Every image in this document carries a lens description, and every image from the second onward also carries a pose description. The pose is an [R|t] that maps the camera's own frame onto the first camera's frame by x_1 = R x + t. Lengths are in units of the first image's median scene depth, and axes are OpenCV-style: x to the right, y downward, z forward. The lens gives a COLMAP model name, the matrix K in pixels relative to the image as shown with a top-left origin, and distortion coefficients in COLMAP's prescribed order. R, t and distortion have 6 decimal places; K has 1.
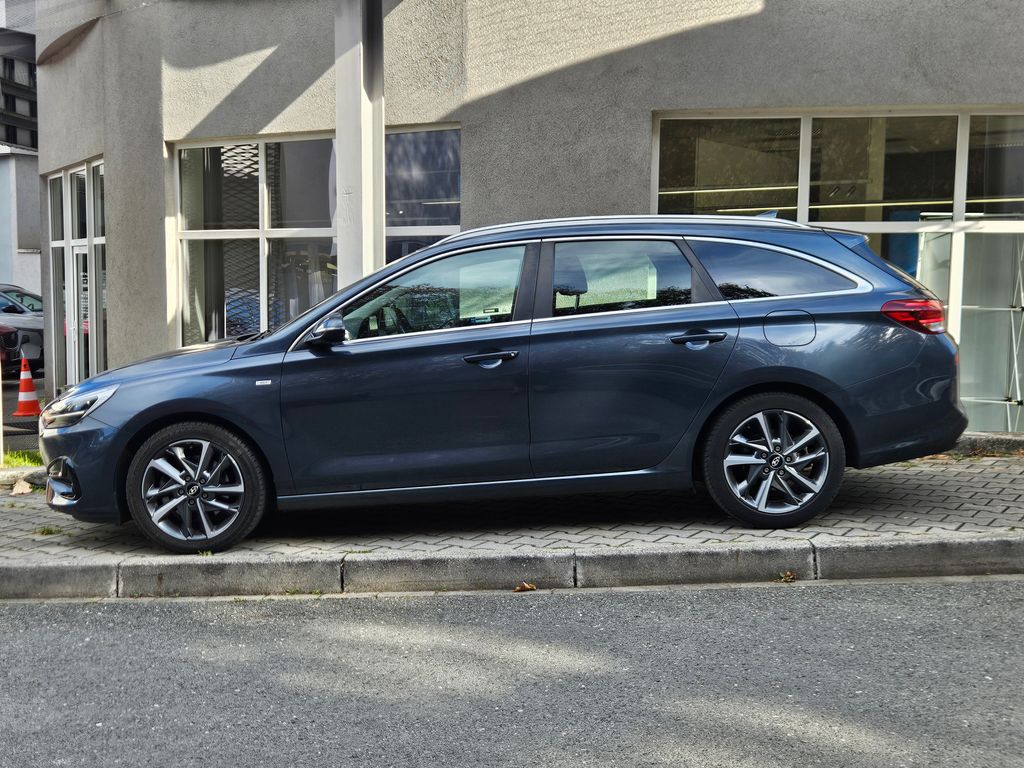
lens RADIAL K [[680.4, 0, 511.9], [0, 680.4, 379.9], [0, 0, 1]] dist [0.005107, -0.002105]
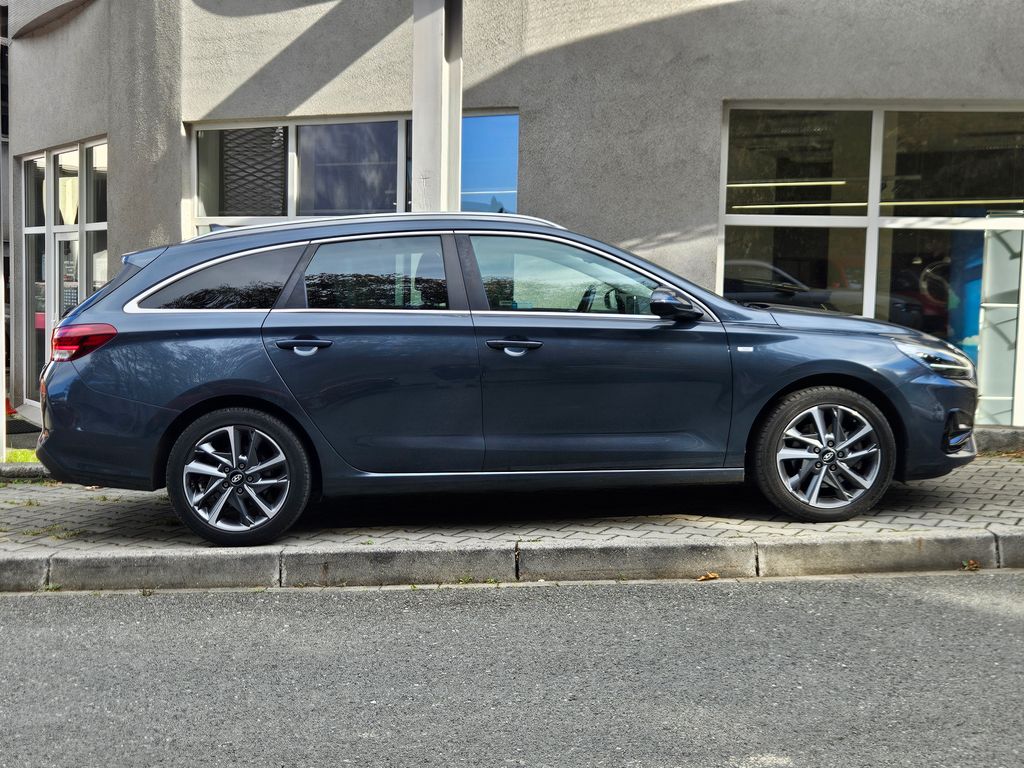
lens RADIAL K [[689.9, 0, 511.6], [0, 689.9, 388.9], [0, 0, 1]] dist [0.009884, -0.006465]
pose [[0.999265, 0.009280, 0.037205, -0.142396], [-0.009898, 0.999815, 0.016480, 0.009301], [-0.037045, -0.016836, 0.999172, 0.006715]]
